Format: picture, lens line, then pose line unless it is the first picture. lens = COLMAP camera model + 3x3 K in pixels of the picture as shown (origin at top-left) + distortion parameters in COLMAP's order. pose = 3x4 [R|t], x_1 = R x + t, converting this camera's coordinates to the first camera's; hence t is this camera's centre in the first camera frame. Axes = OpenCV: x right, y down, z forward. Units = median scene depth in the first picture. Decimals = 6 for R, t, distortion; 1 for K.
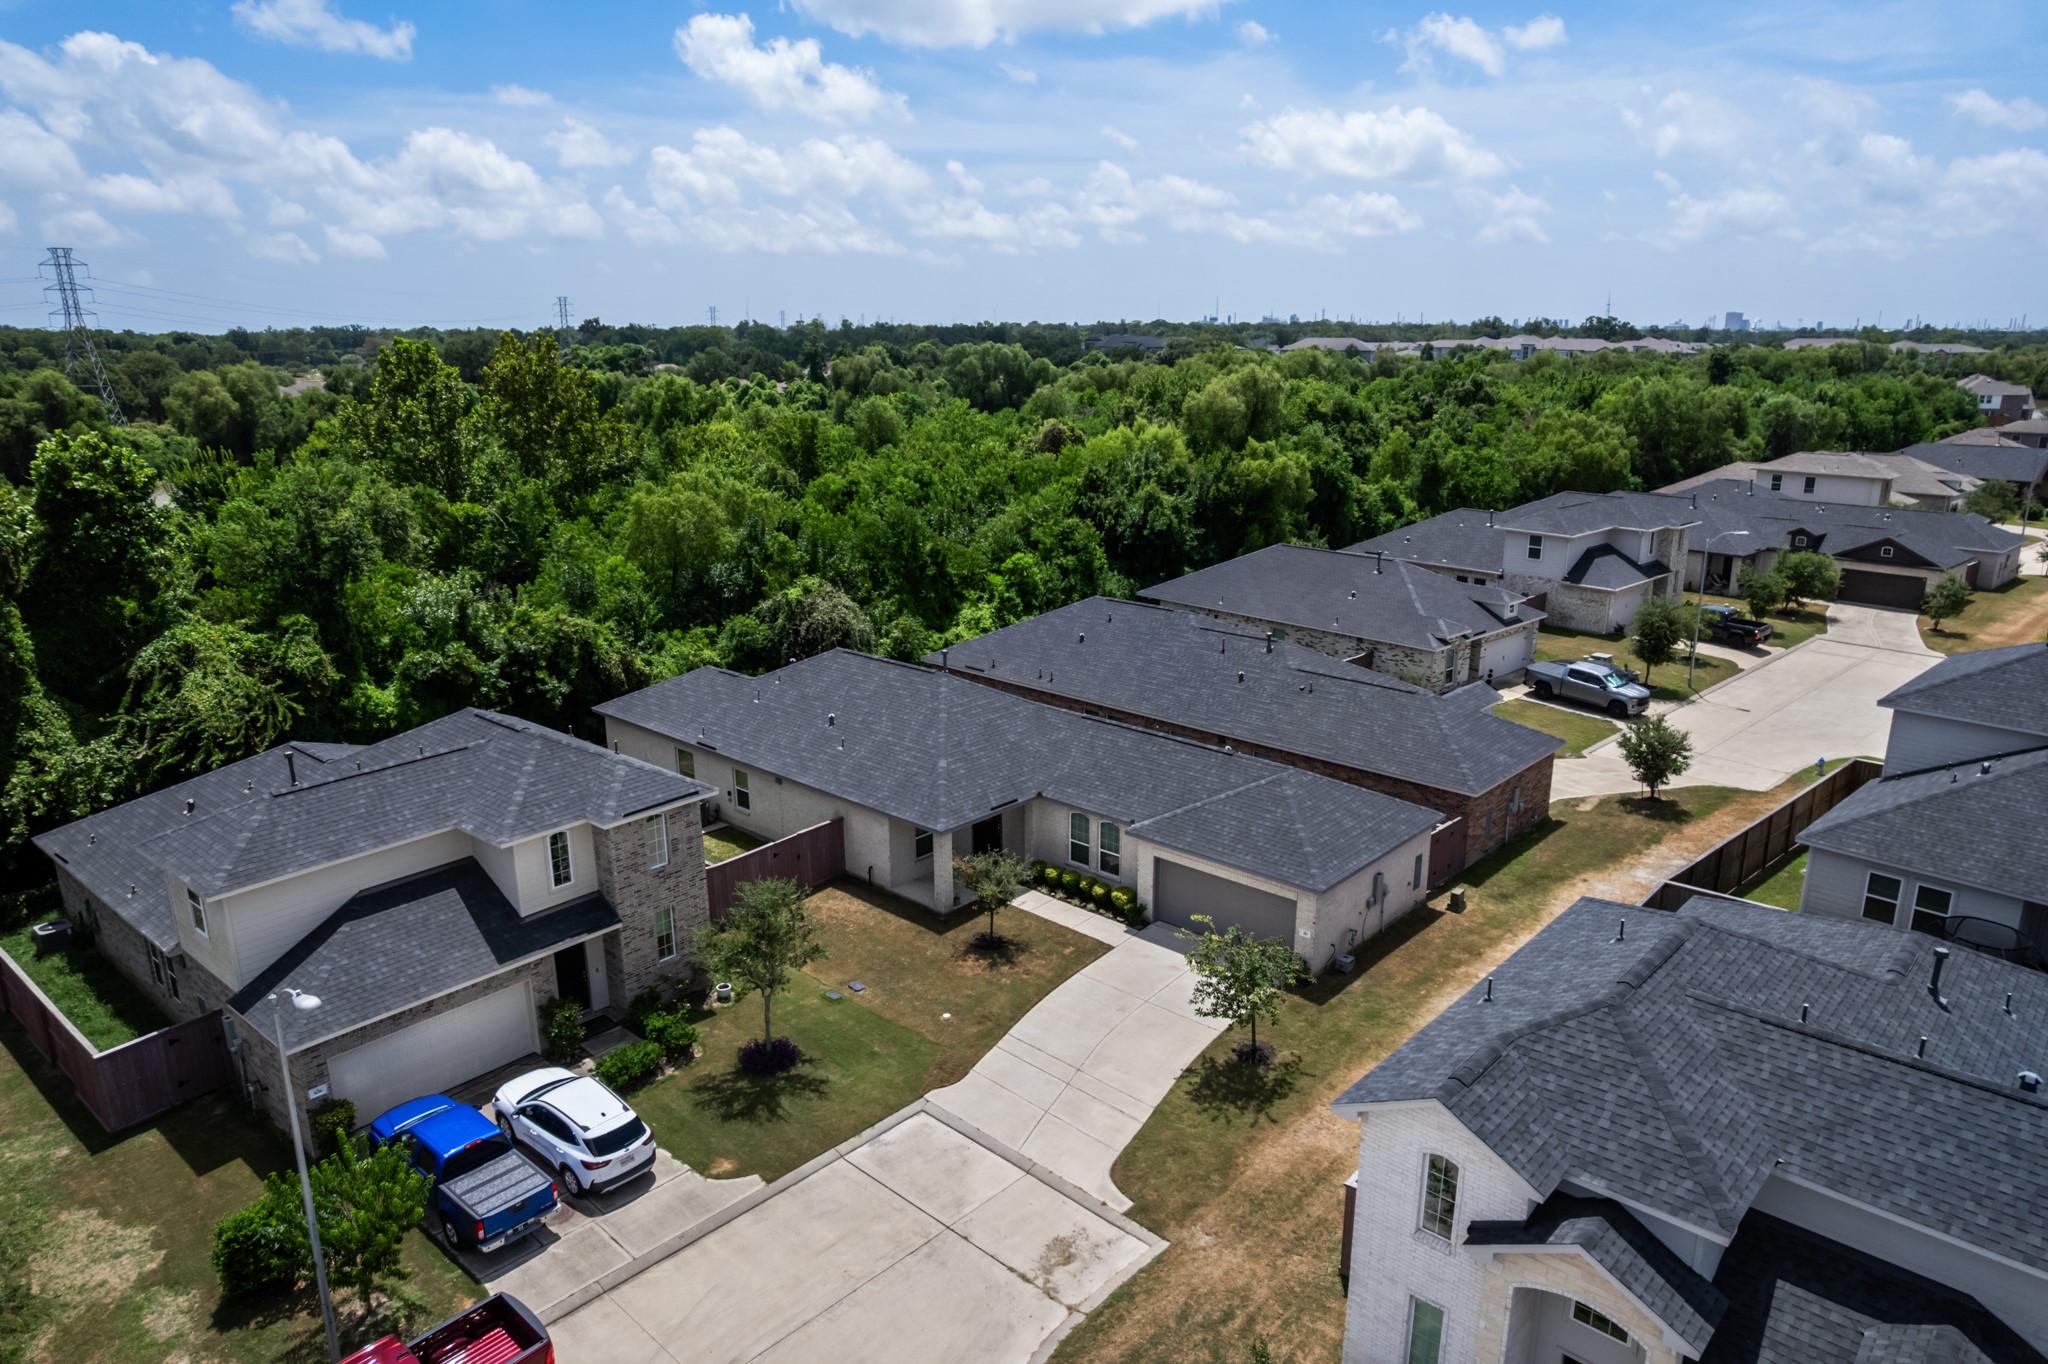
lens RADIAL K [[1315.2, 0, 1031.6], [0, 1315.2, 693.8], [0, 0, 1]] dist [-0.070272, 0.057790]
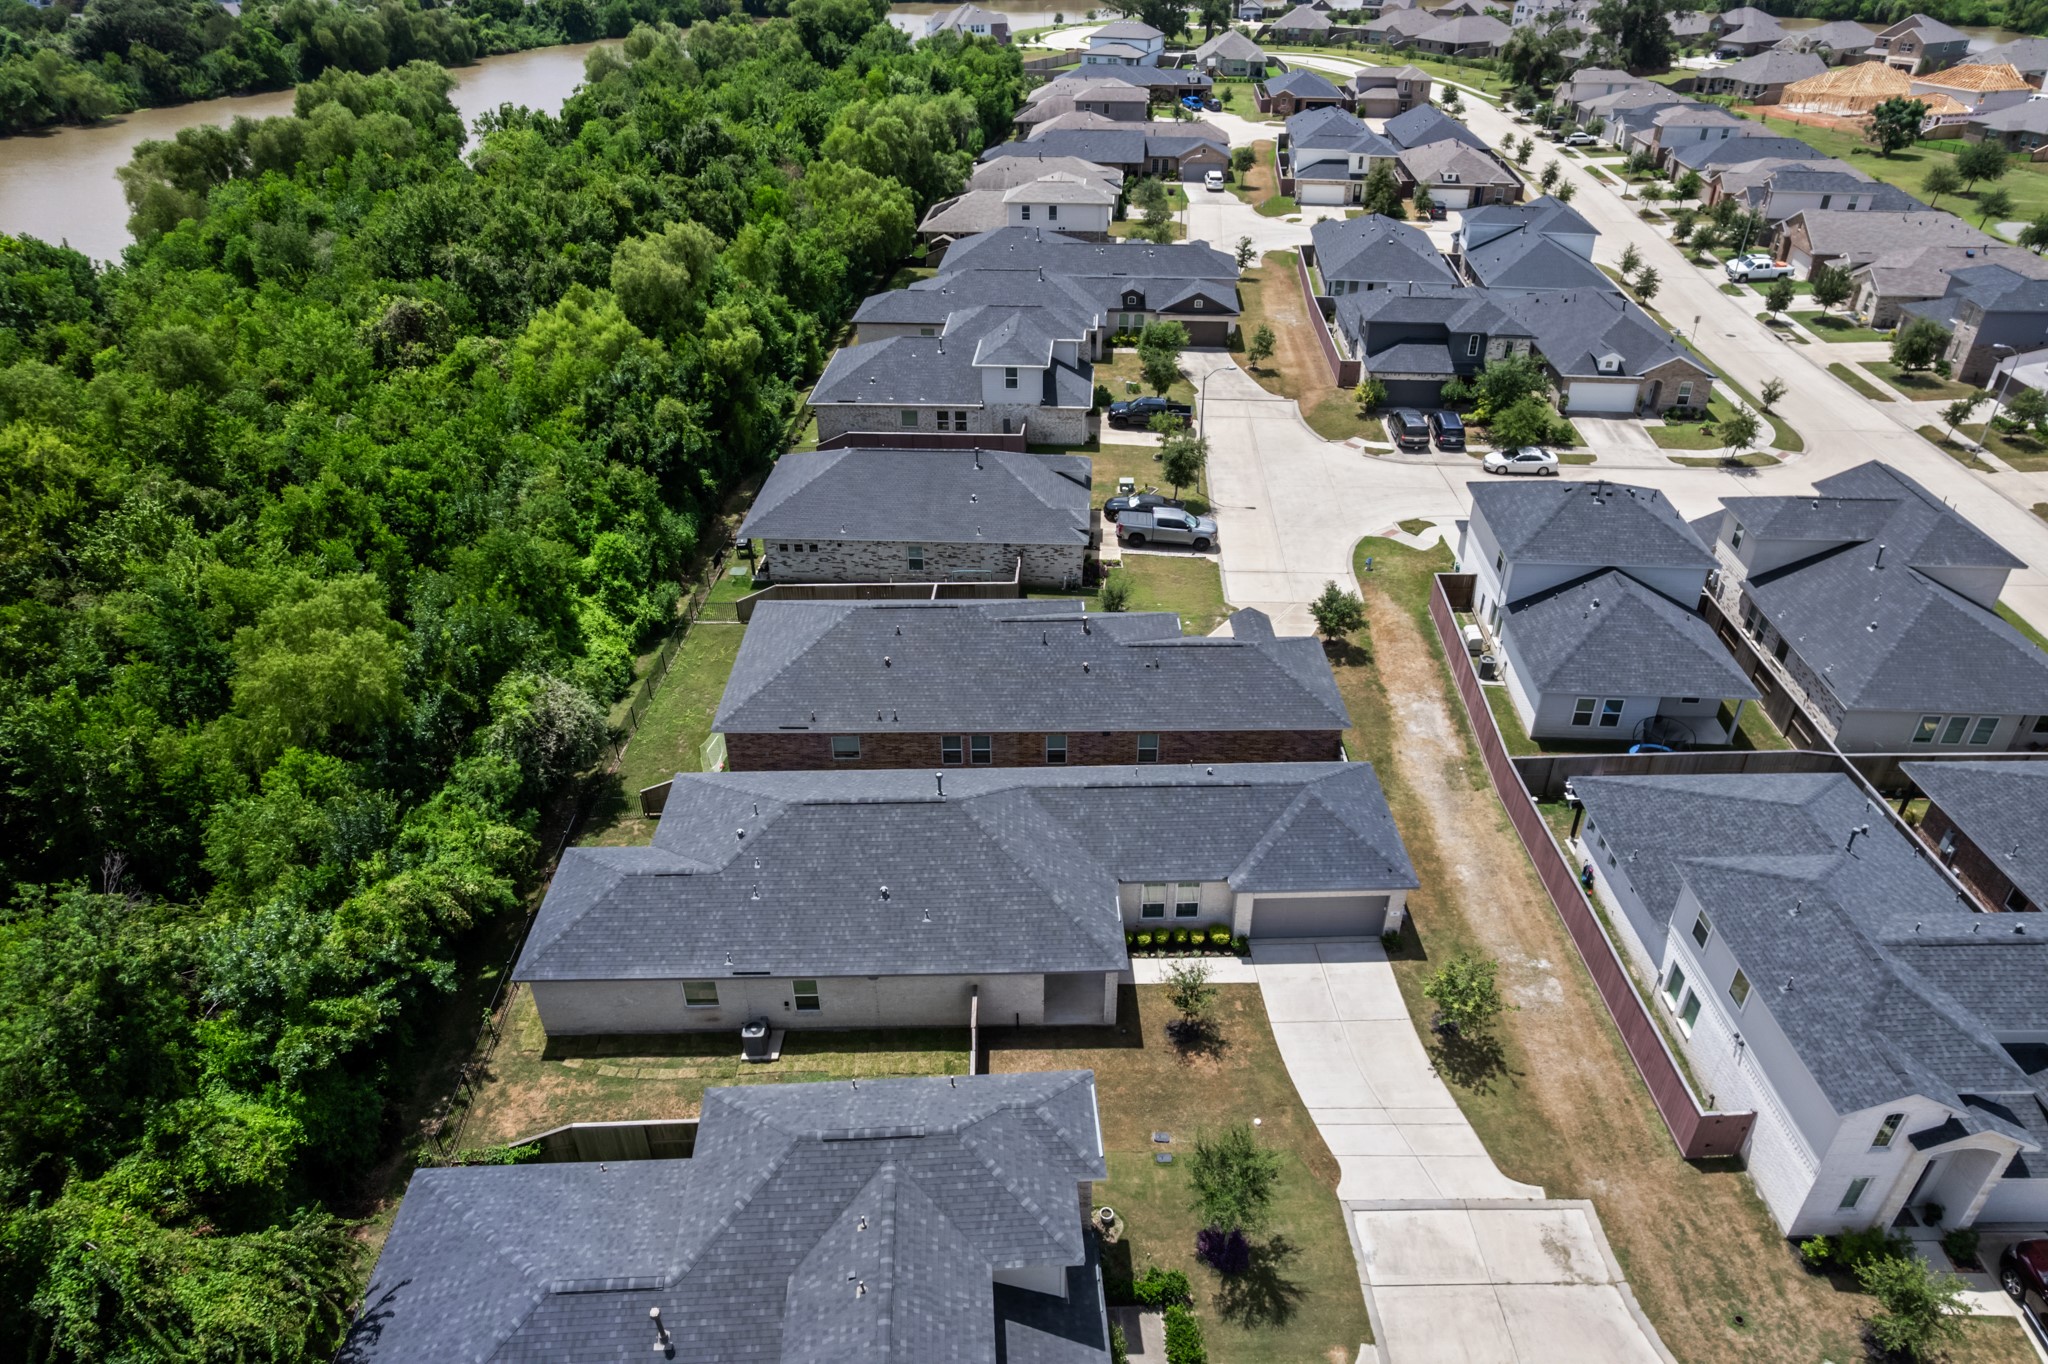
lens RADIAL K [[1315.2, 0, 1030.5], [0, 1315.2, 683.6], [0, 0, 1]] dist [-0.070272, 0.057790]
pose [[0.724654, -0.365155, 0.584413, -0.540214], [0.186624, 0.920364, 0.343658, -0.400919], [-0.663362, -0.139968, 0.735092, 0.229161]]
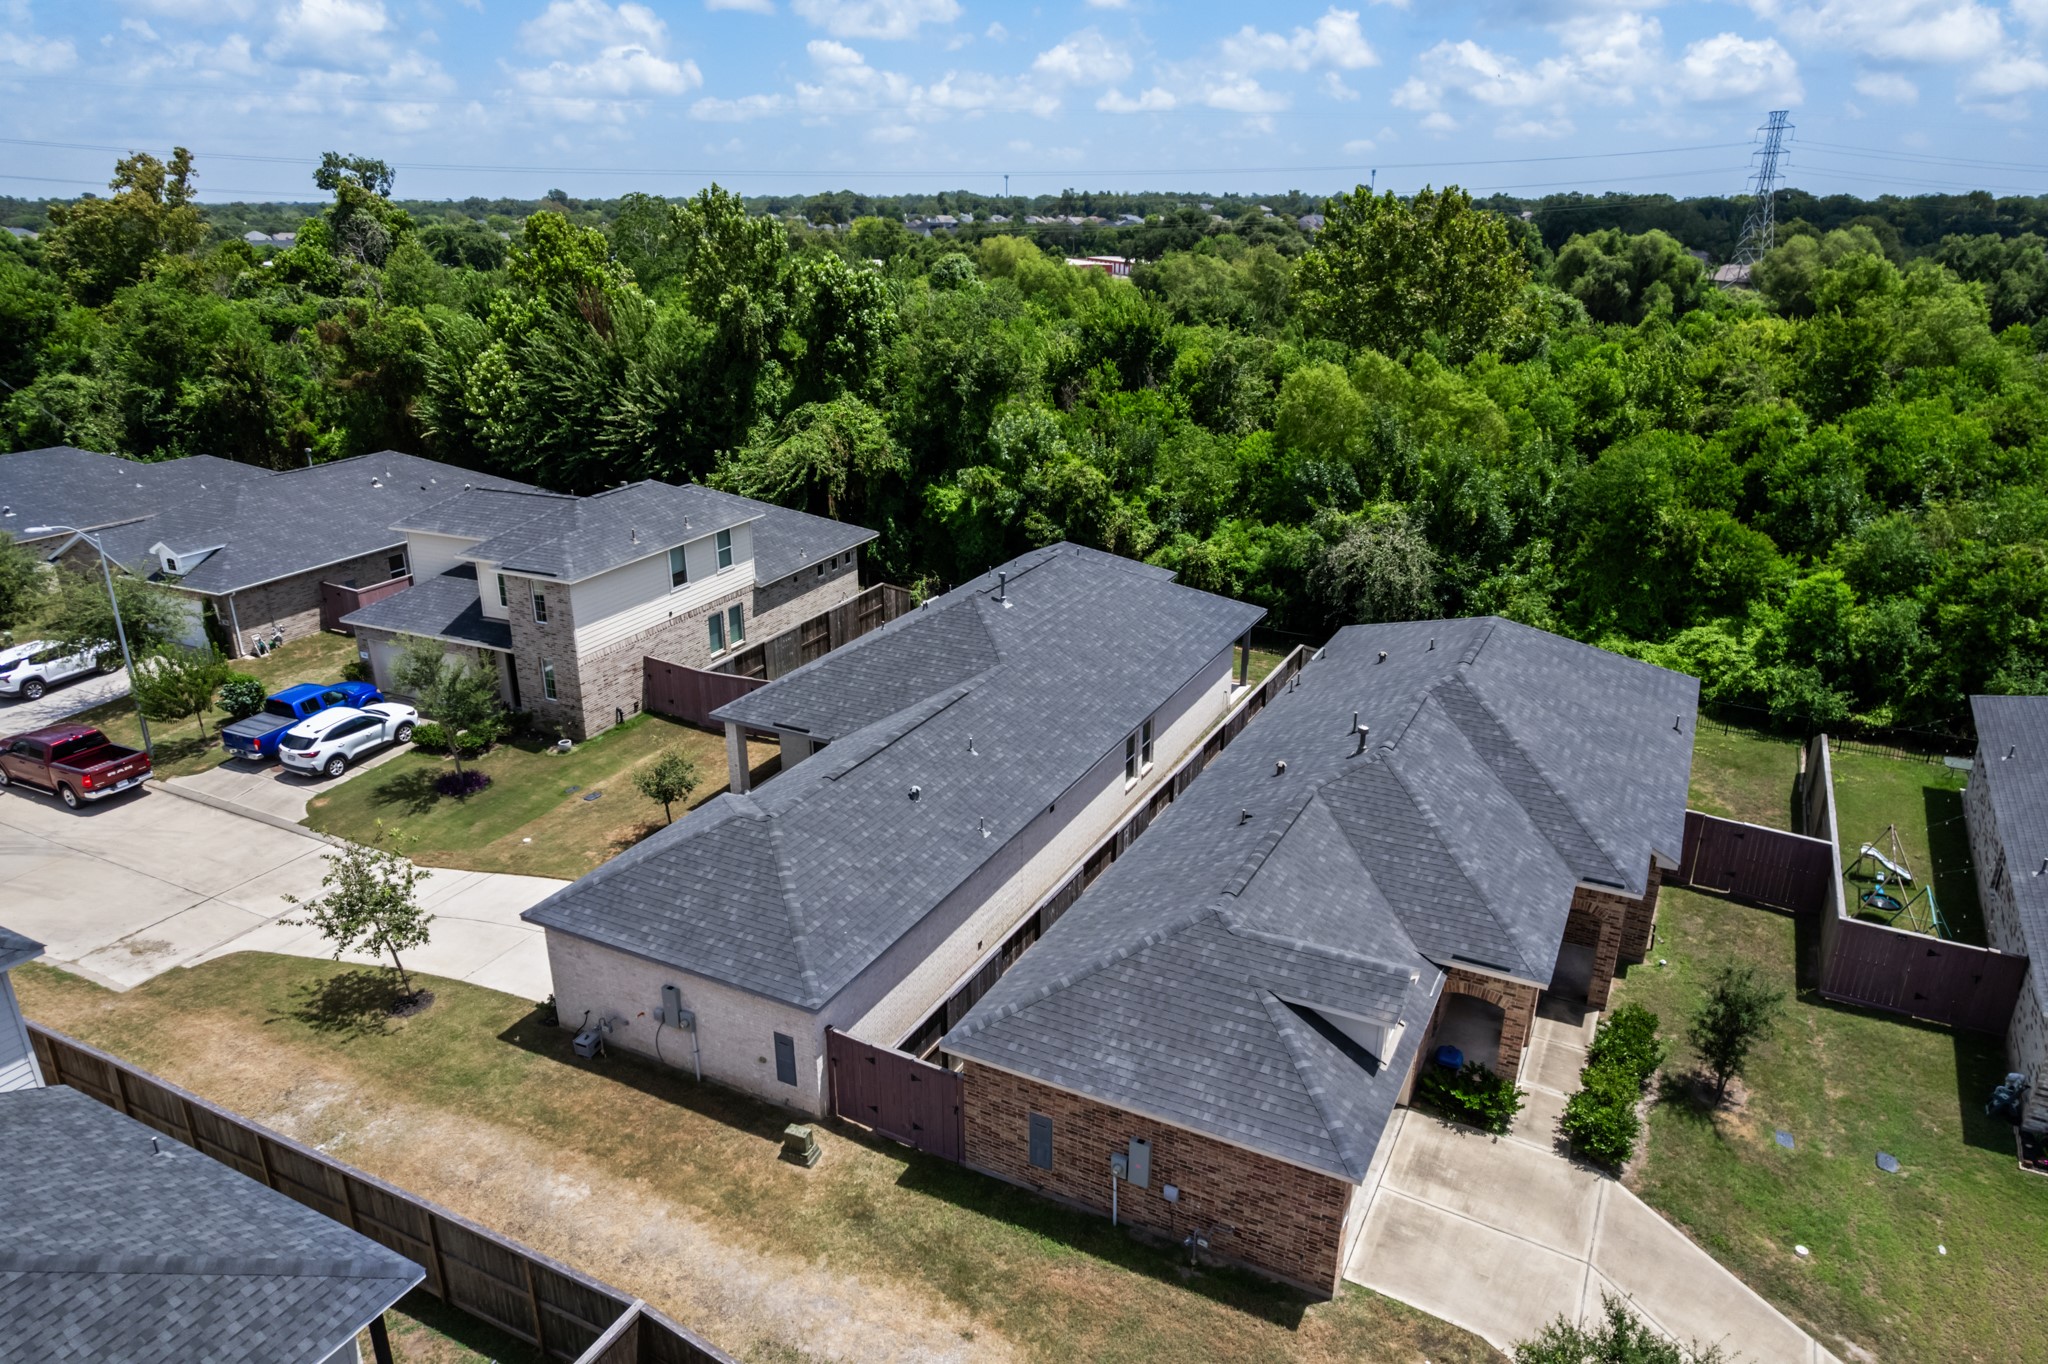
lens RADIAL K [[1315.2, 0, 1021.0], [0, 1315.2, 696.6], [0, 0, 1]] dist [-0.070272, 0.057790]
pose [[0.263551, 0.346628, -0.900217, 0.678306], [-0.259597, 0.924268, 0.279888, -0.186709], [0.929059, 0.159928, 0.333575, 0.712238]]
